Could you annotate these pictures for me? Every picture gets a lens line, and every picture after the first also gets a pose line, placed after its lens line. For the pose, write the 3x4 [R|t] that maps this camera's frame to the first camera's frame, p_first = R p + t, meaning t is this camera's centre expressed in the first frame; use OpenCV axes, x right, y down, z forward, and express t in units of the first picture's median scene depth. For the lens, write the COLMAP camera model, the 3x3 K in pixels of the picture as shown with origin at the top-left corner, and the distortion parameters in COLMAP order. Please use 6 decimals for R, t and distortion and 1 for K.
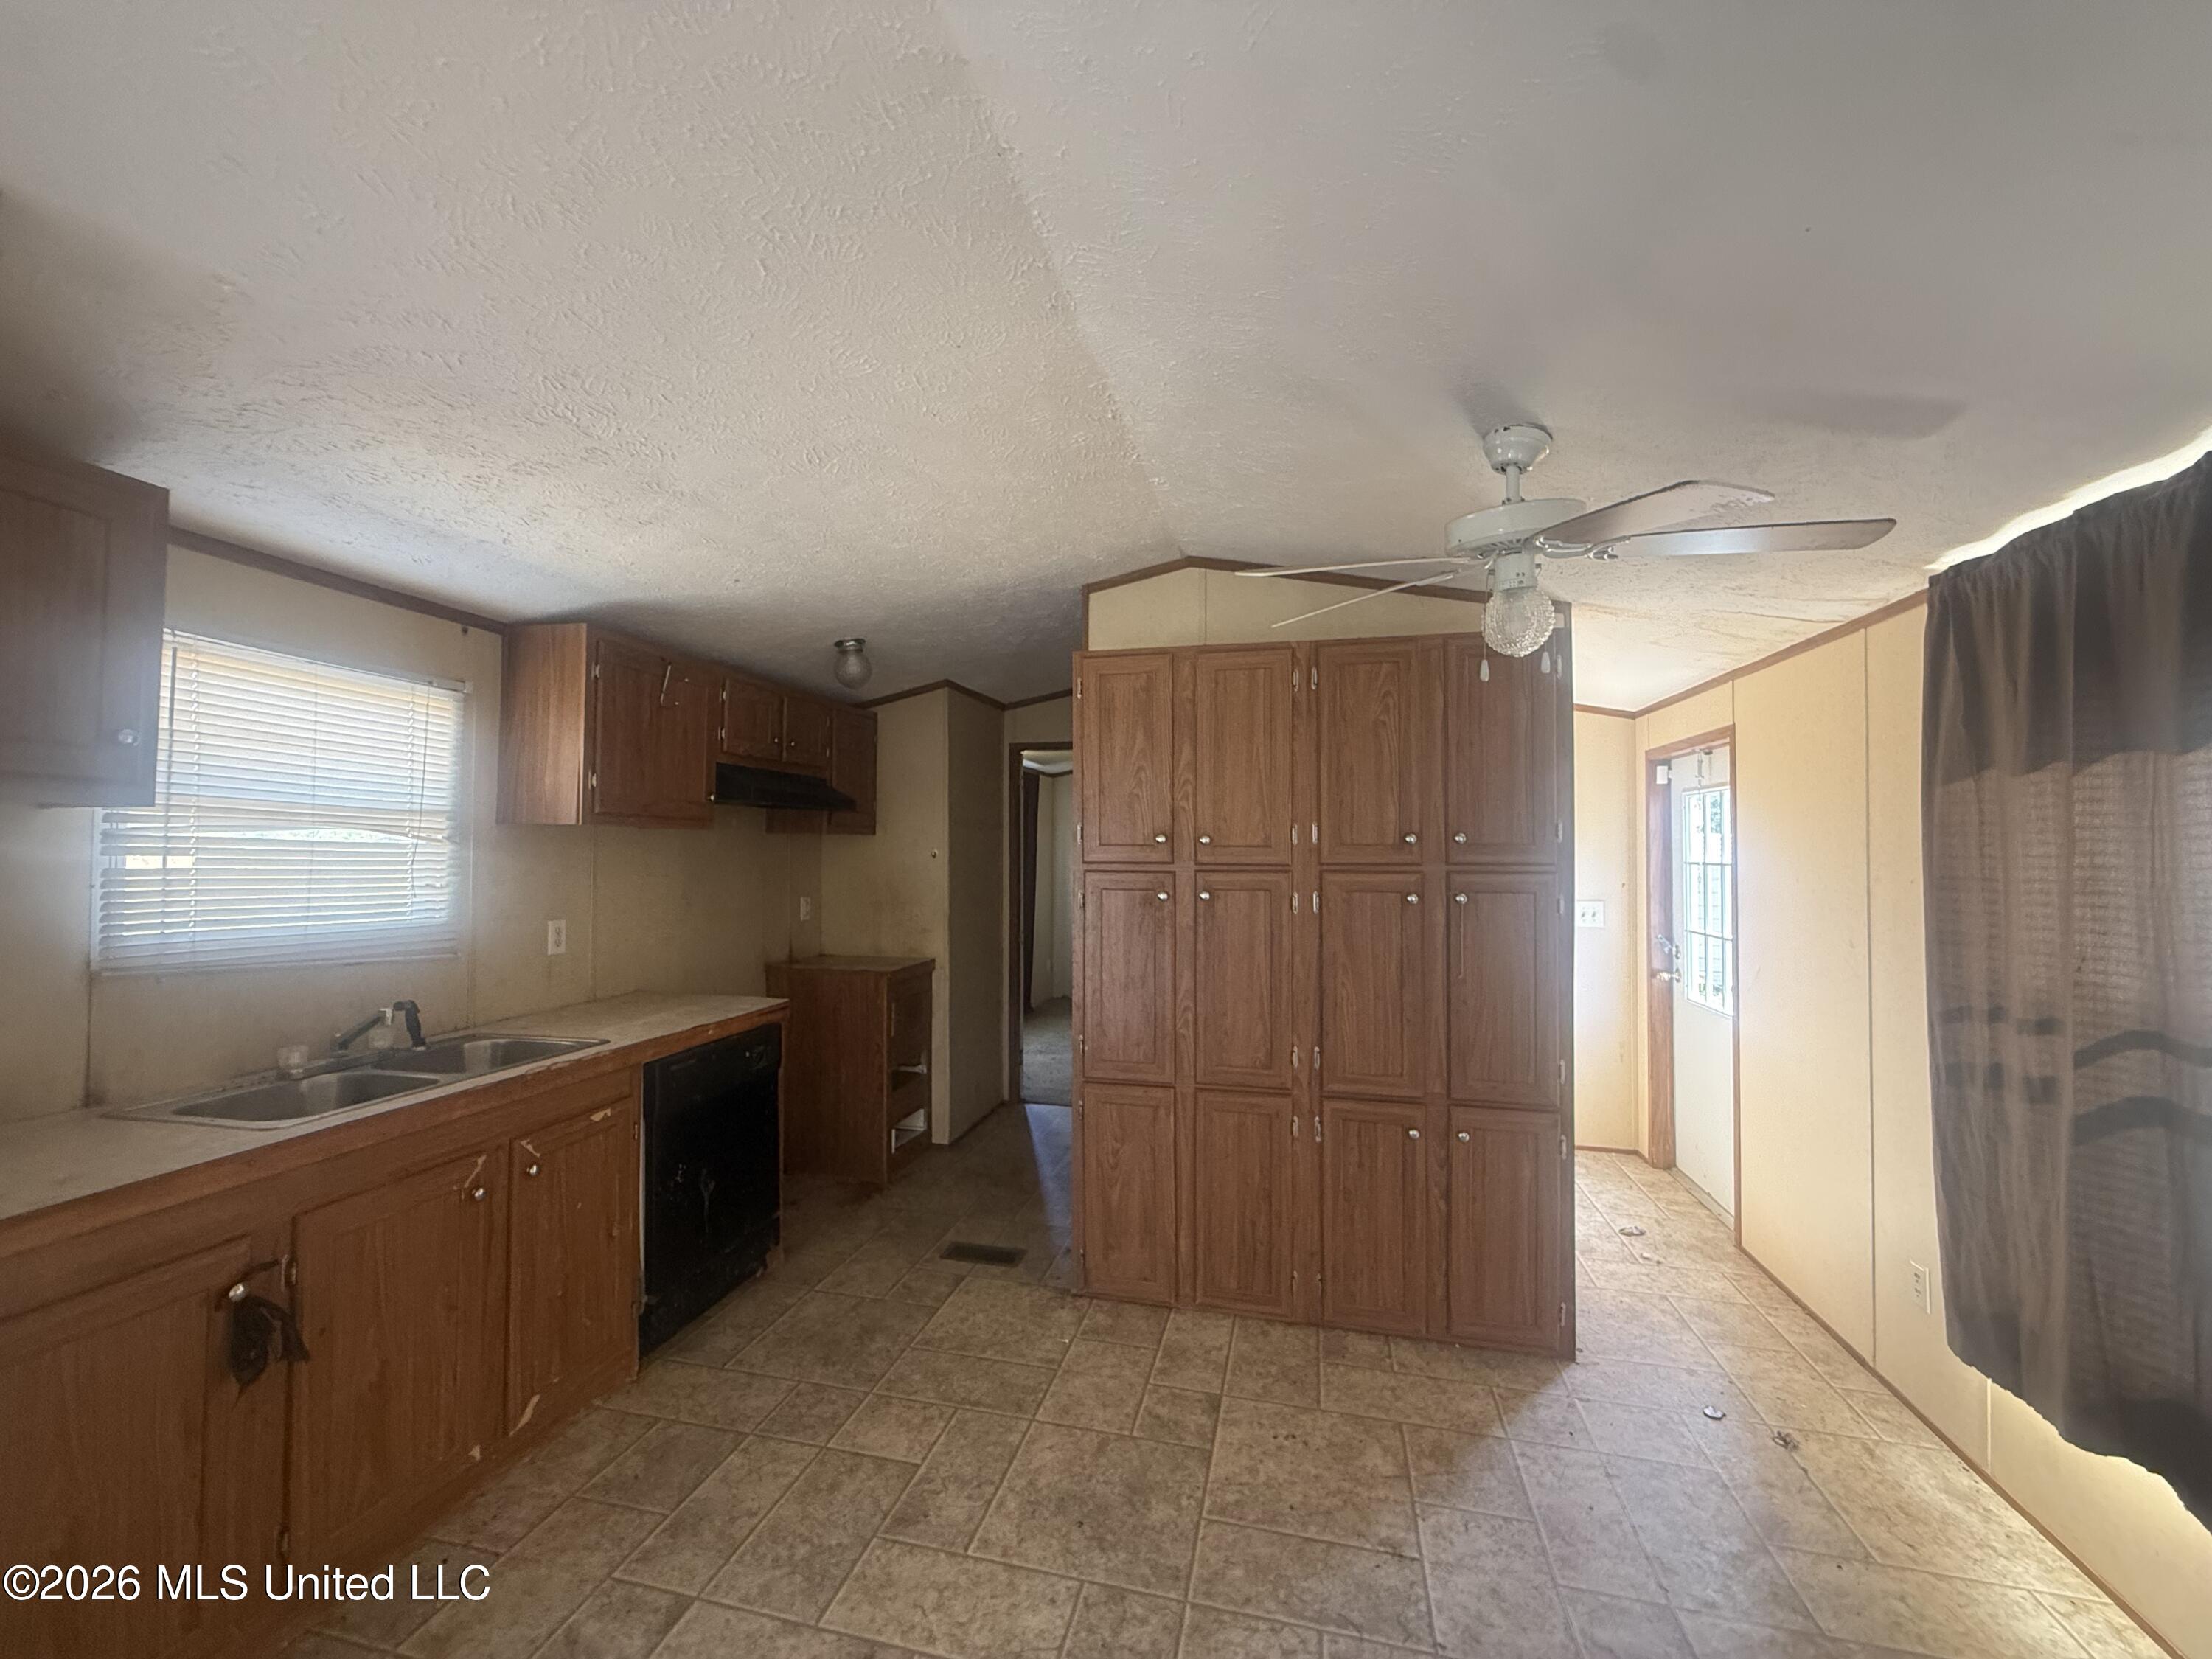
lens RADIAL K [[868.0, 0, 1104.9], [0, 868.0, 831.5], [0, 0, 1]] dist [0.000585, 0.000503]
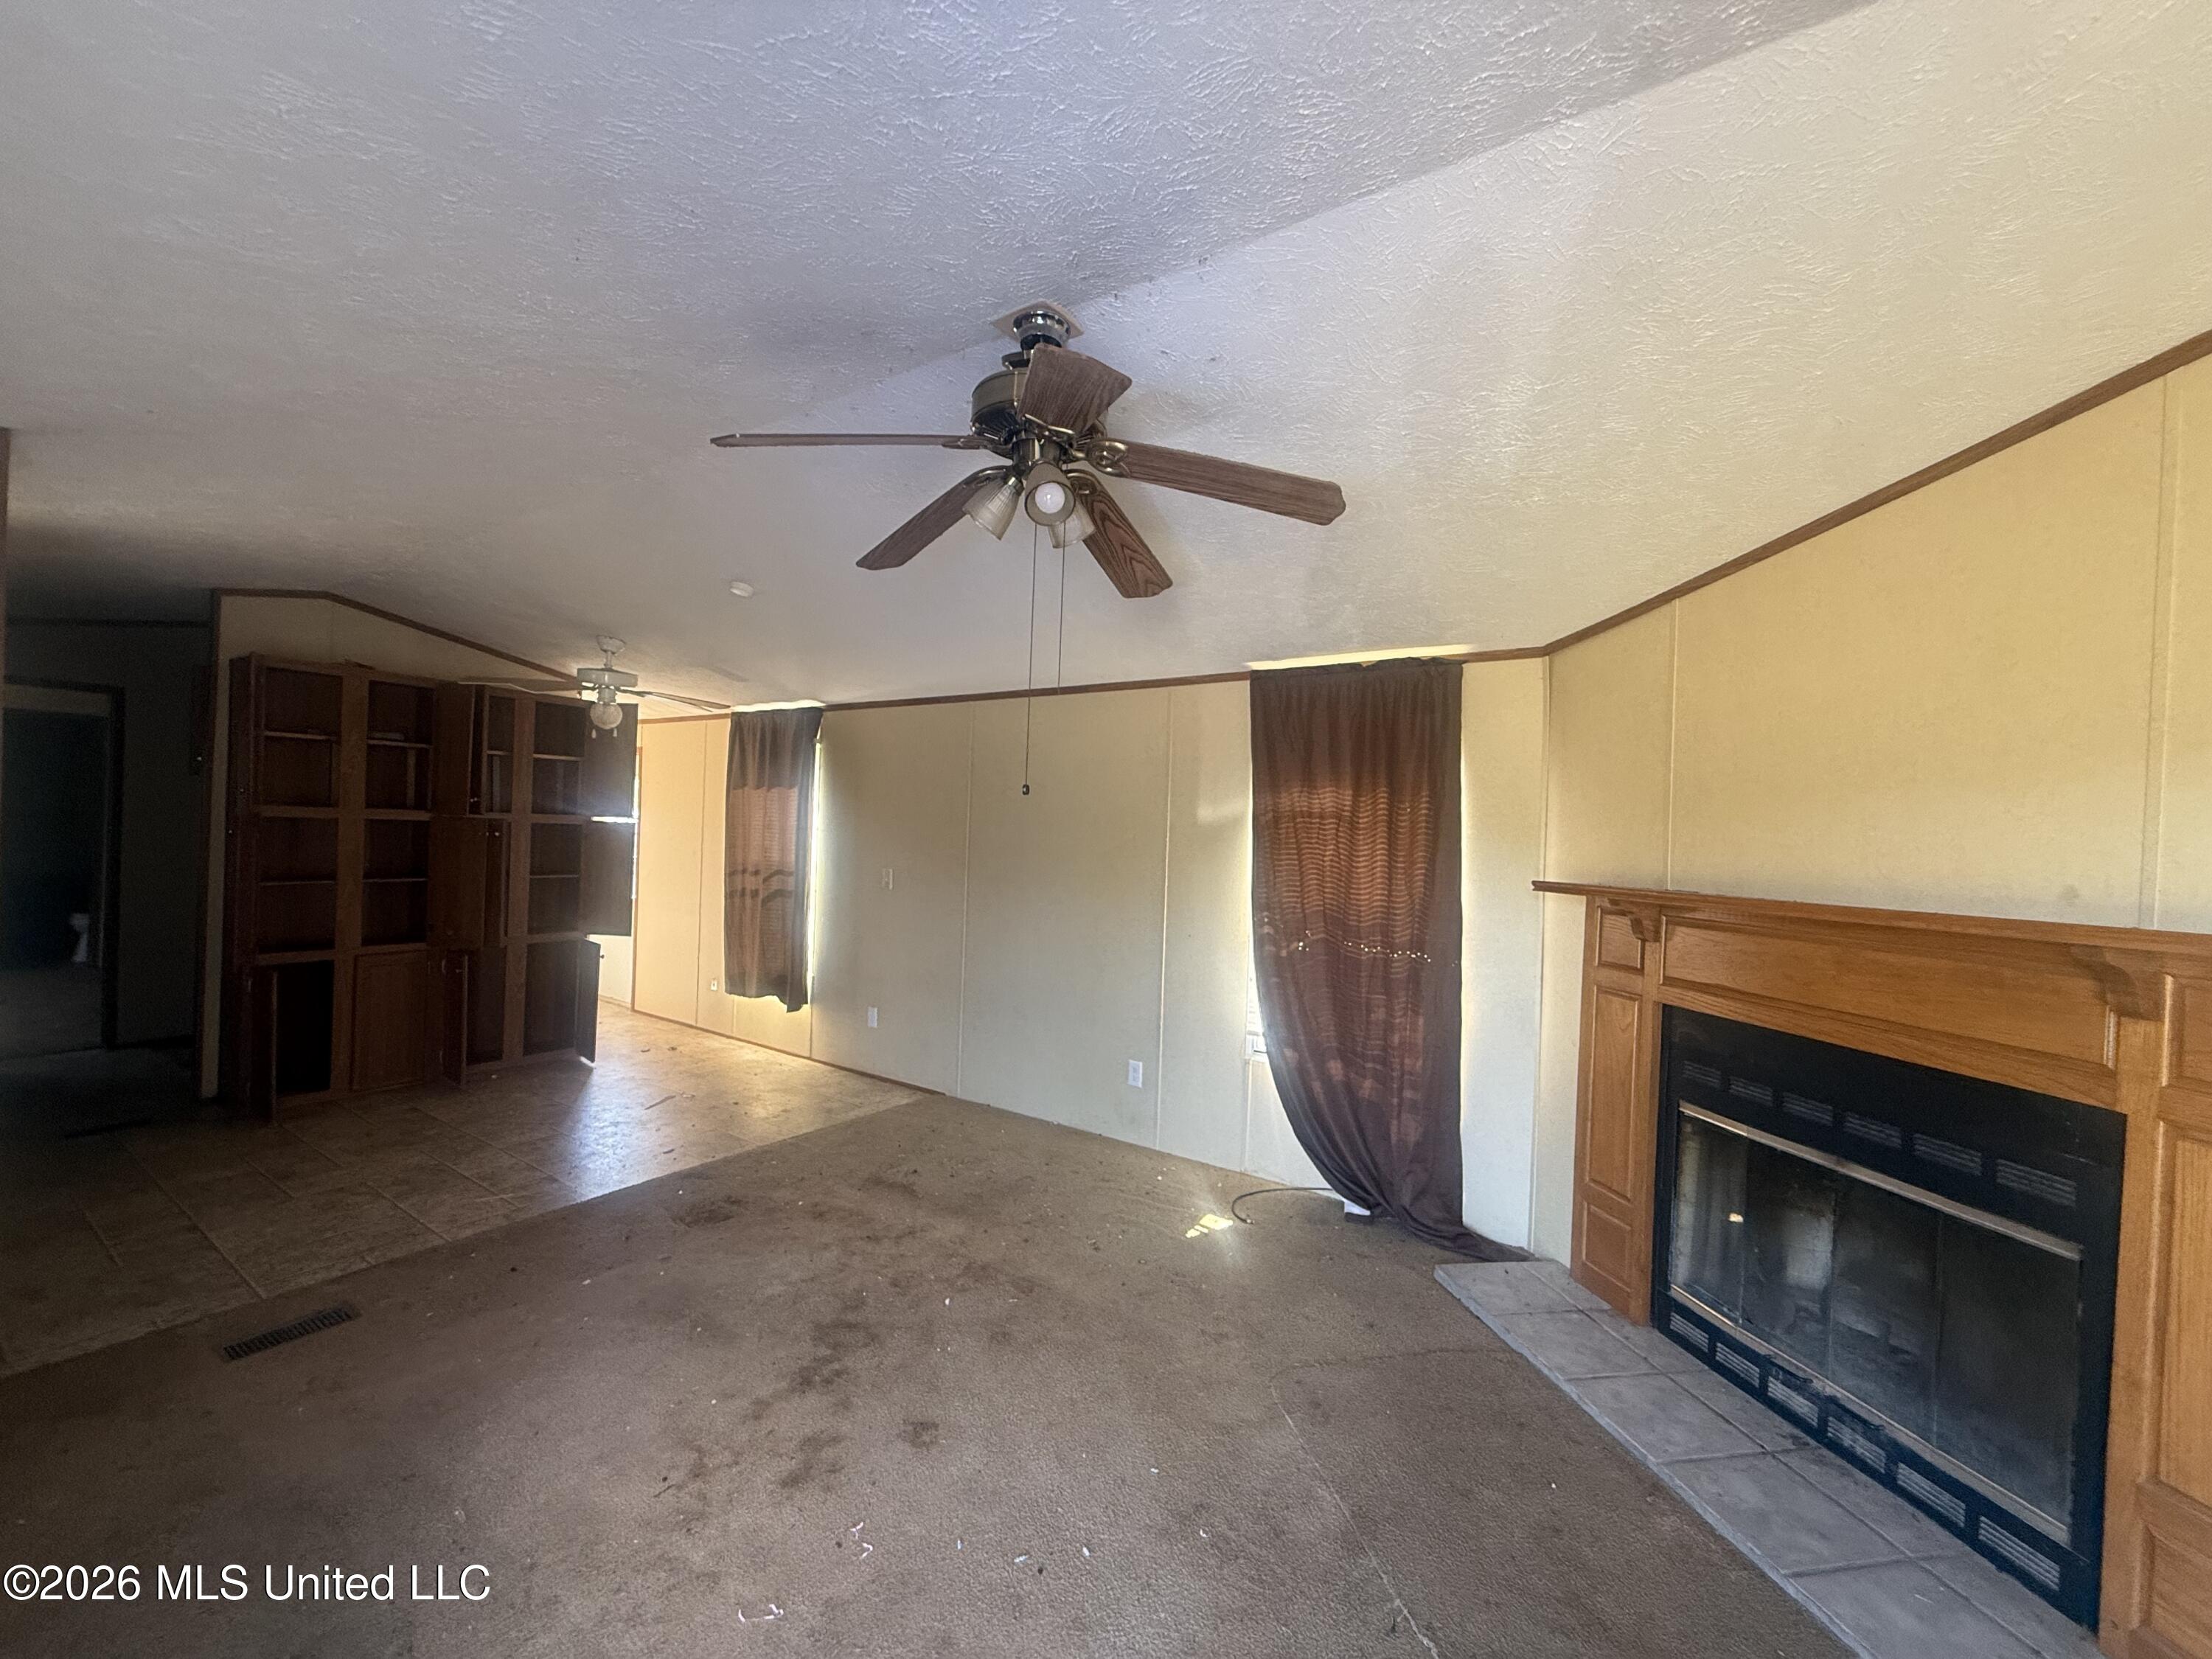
lens RADIAL K [[868.0, 0, 1098.0], [0, 868.0, 836.6], [0, 0, 1]] dist [0.000585, 0.000503]
pose [[0.344068, -0.000736, 0.938944, -1.560980], [-0.057556, 0.998103, 0.021874, -0.045220], [-0.937179, -0.061568, 0.343373, -1.327321]]
